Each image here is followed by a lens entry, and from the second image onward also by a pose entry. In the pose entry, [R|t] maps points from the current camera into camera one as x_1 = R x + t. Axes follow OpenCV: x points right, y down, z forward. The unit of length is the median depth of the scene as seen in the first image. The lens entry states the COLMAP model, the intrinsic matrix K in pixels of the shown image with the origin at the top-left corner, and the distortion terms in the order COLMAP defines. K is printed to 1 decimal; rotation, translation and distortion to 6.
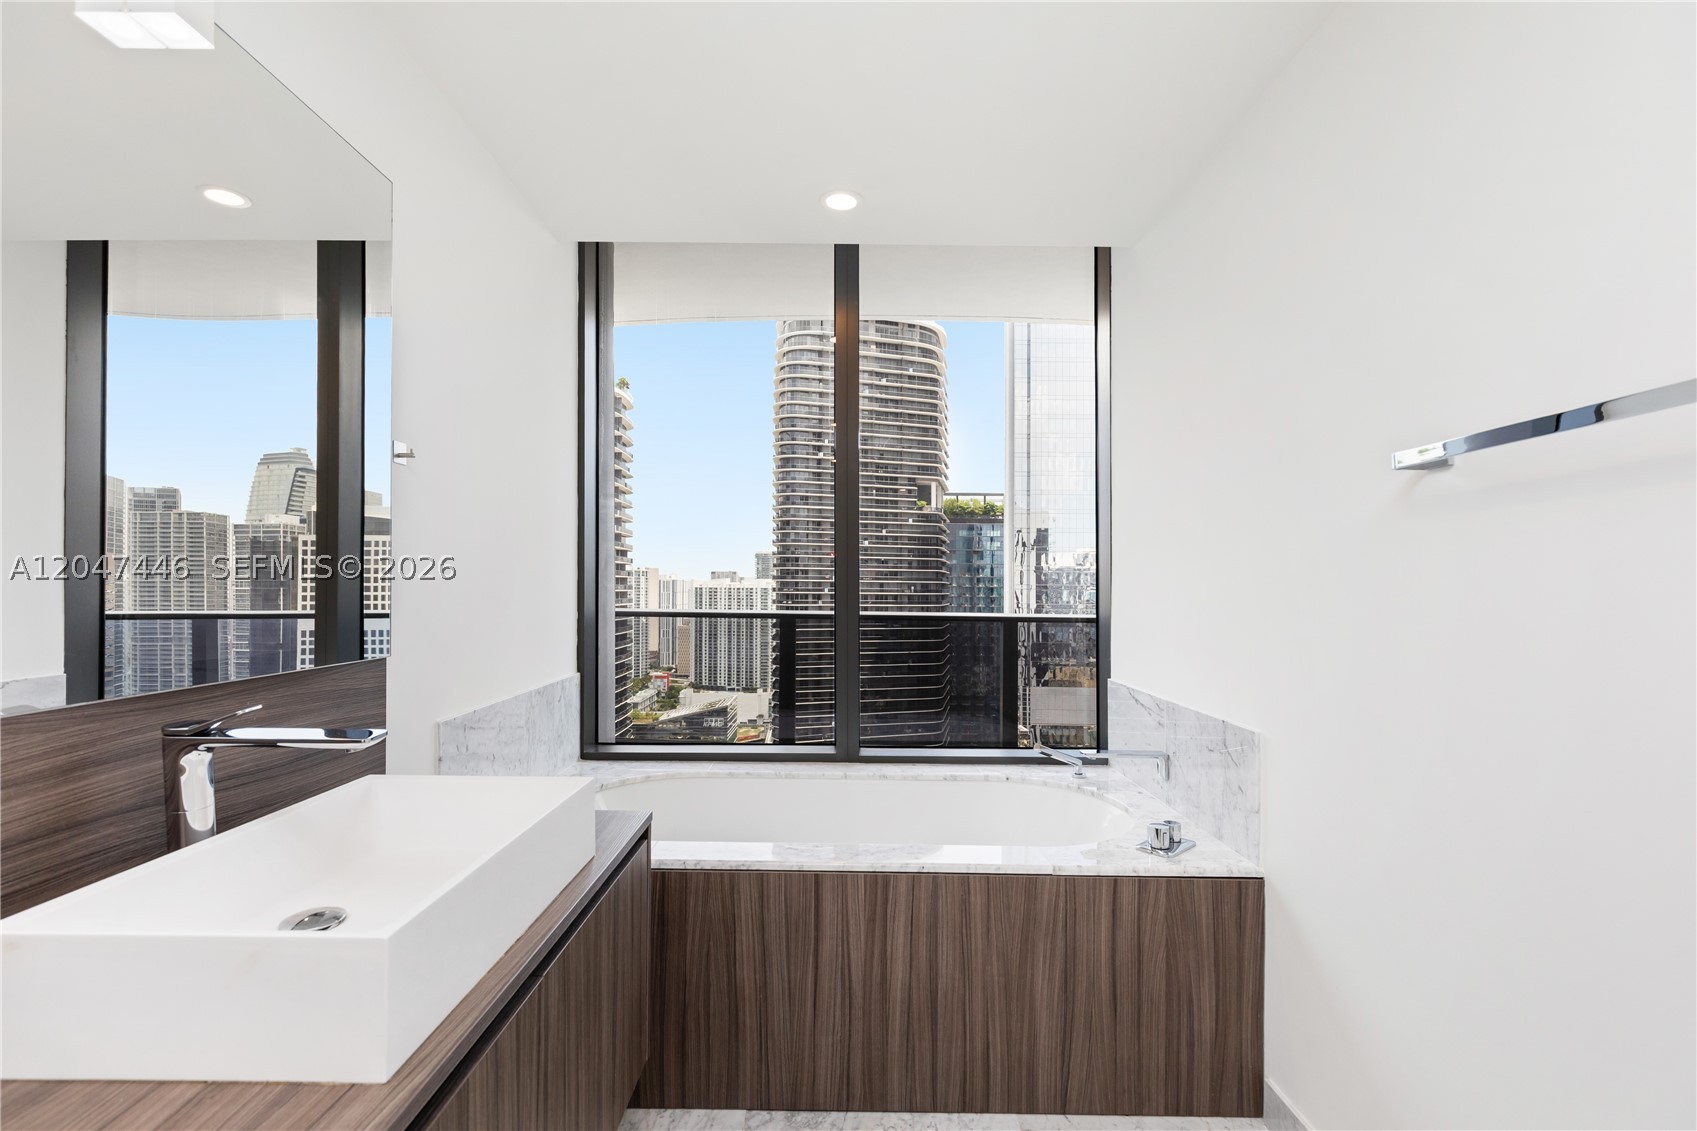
lens RADIAL K [[762.4, 0, 833.8], [0, 762.4, 583.5], [0, 0, 1]] dist [0.010764, 0.000131]
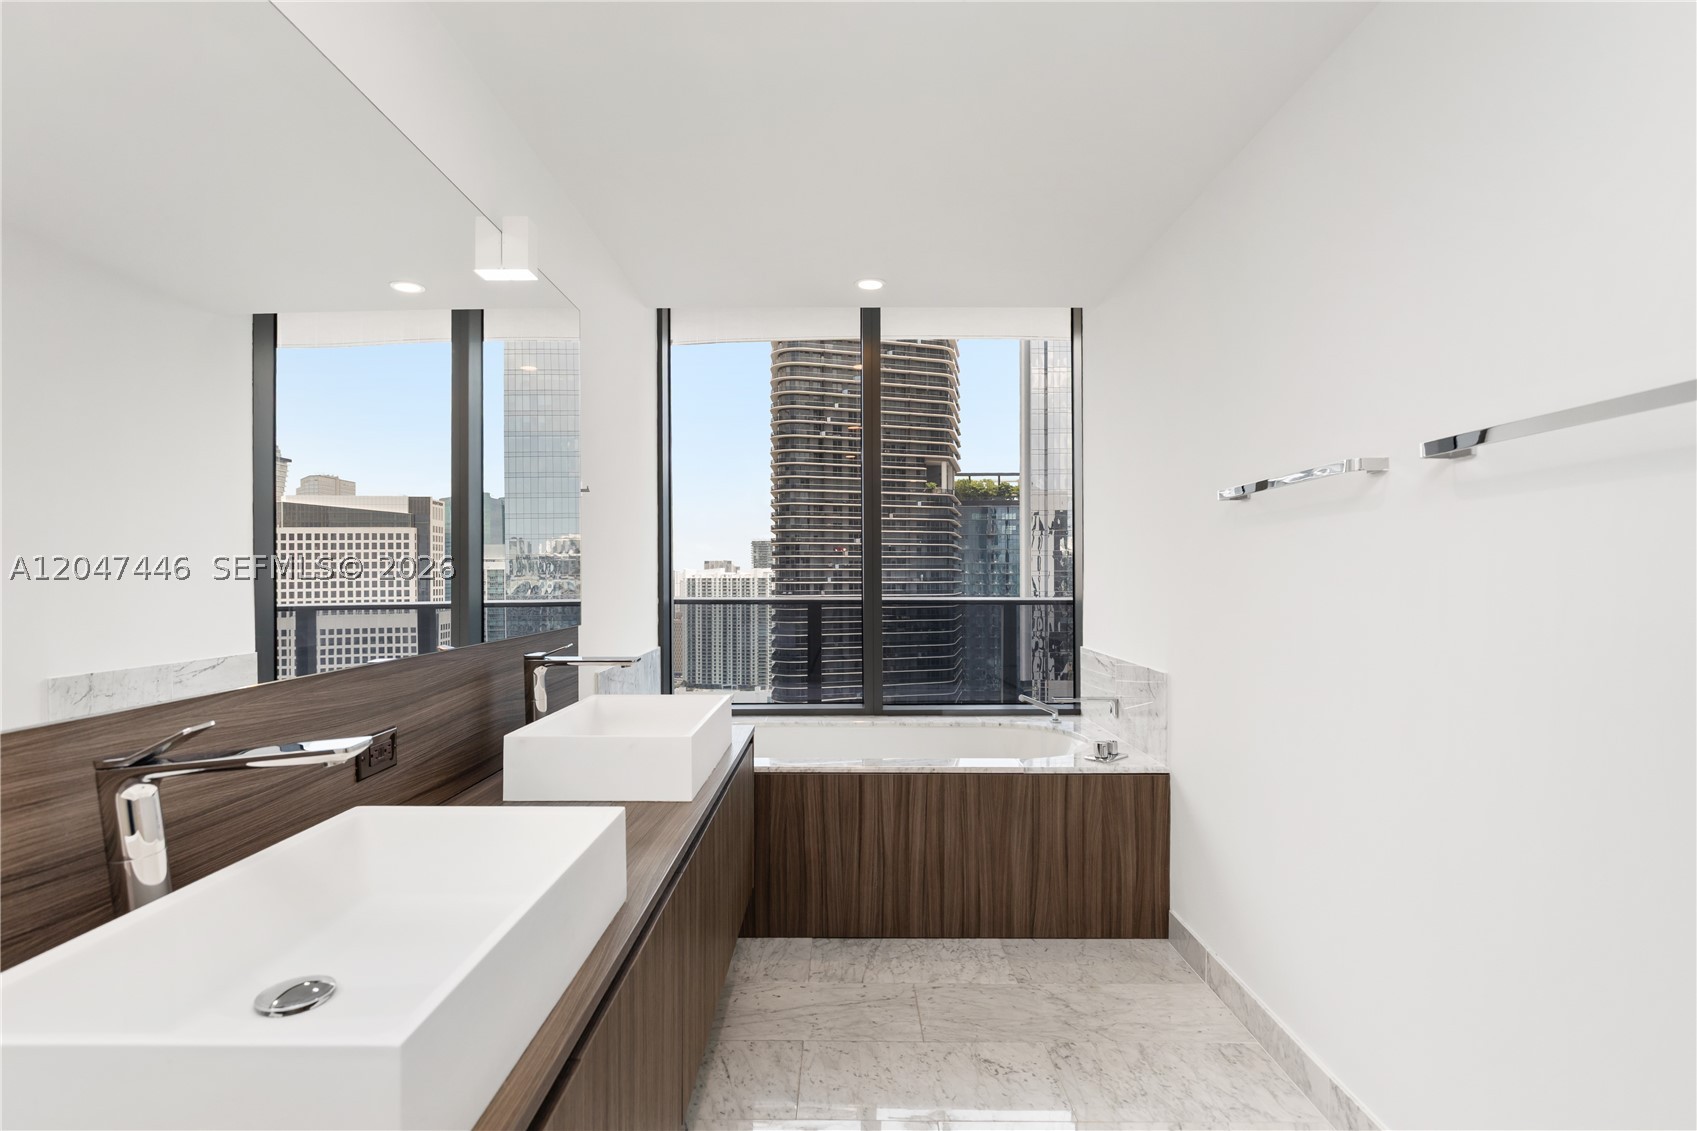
lens RADIAL K [[829.7, 0, 838.8], [0, 829.7, 582.8], [0, 0, 1]] dist [-0.011532, 0.010156]
pose [[0.999939, -0.010707, 0.002742, -0.039818], [0.010671, 0.999860, 0.012866, -0.001360], [-0.002880, -0.012836, 0.999913, -0.357877]]
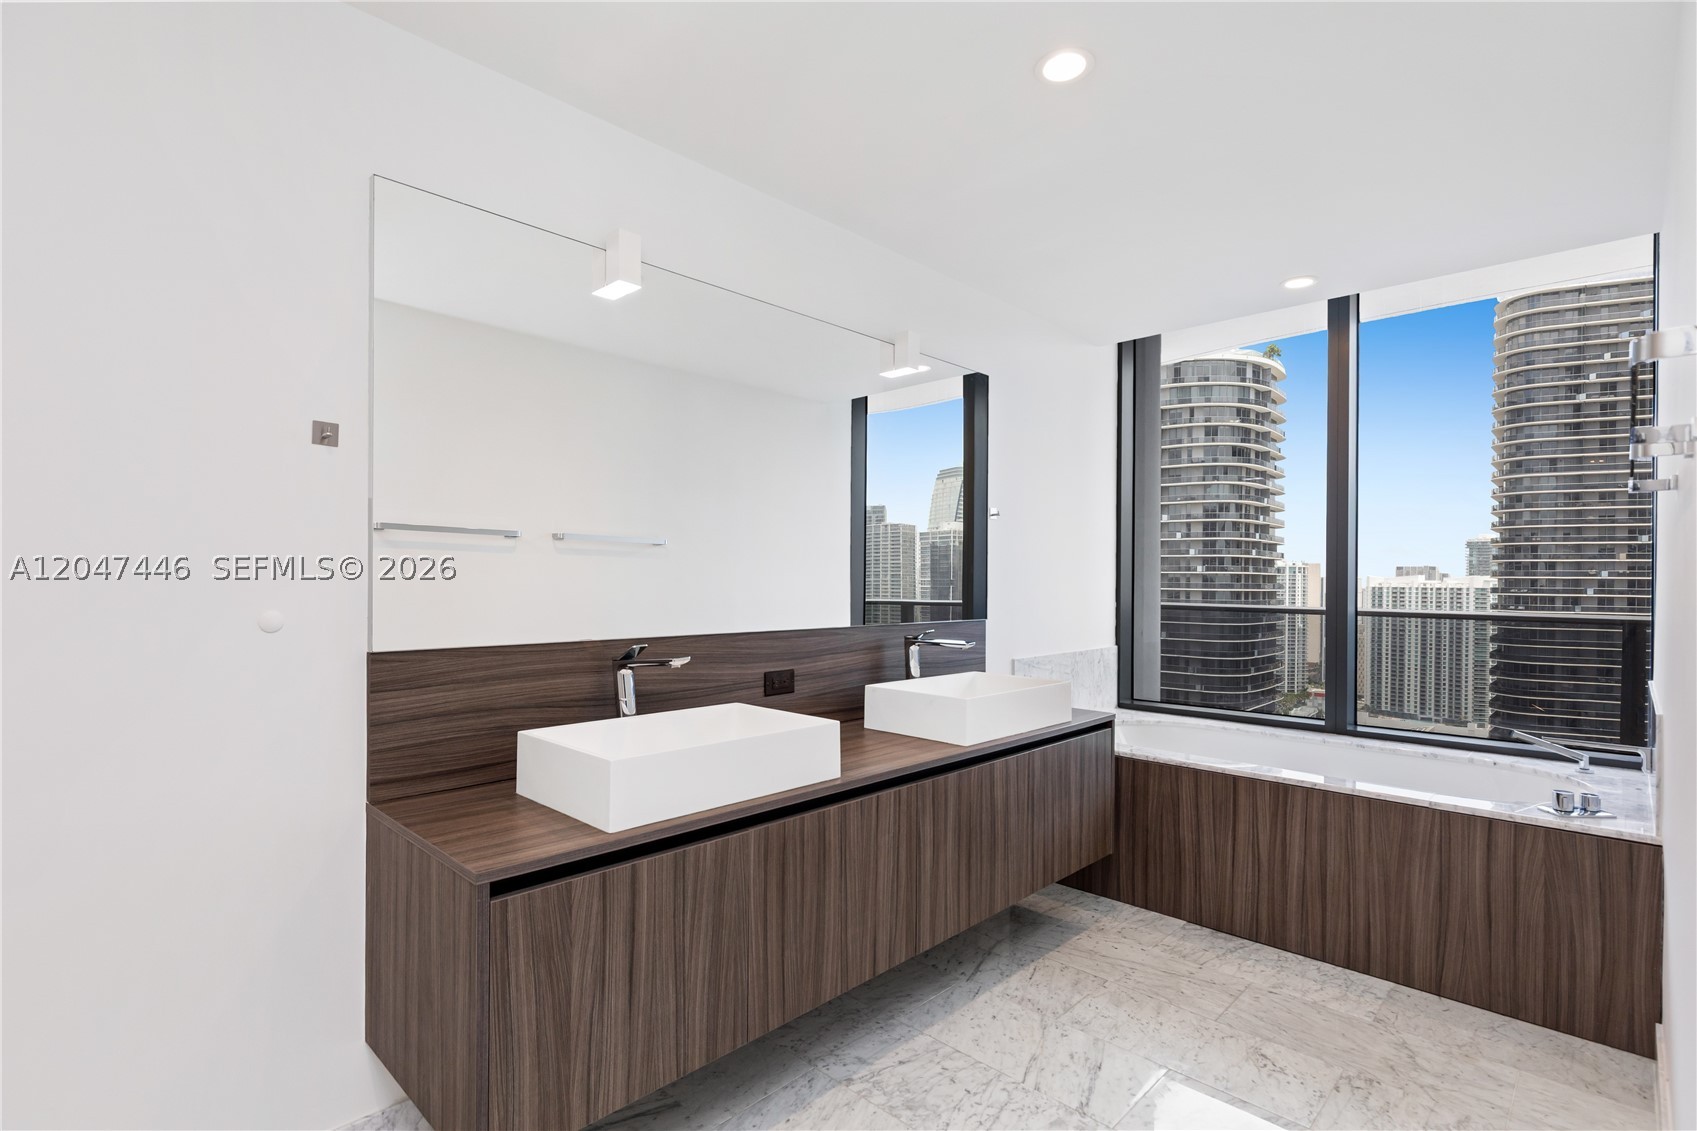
lens RADIAL K [[829.7, 0, 838.8], [0, 829.7, 582.8], [0, 0, 1]] dist [-0.011532, 0.010156]
pose [[0.724601, 0.000077, -0.689169, 0.340379], [0.000665, 0.999999, 0.000812, 0.000355], [0.689168, -0.001047, 0.724600, -0.447952]]
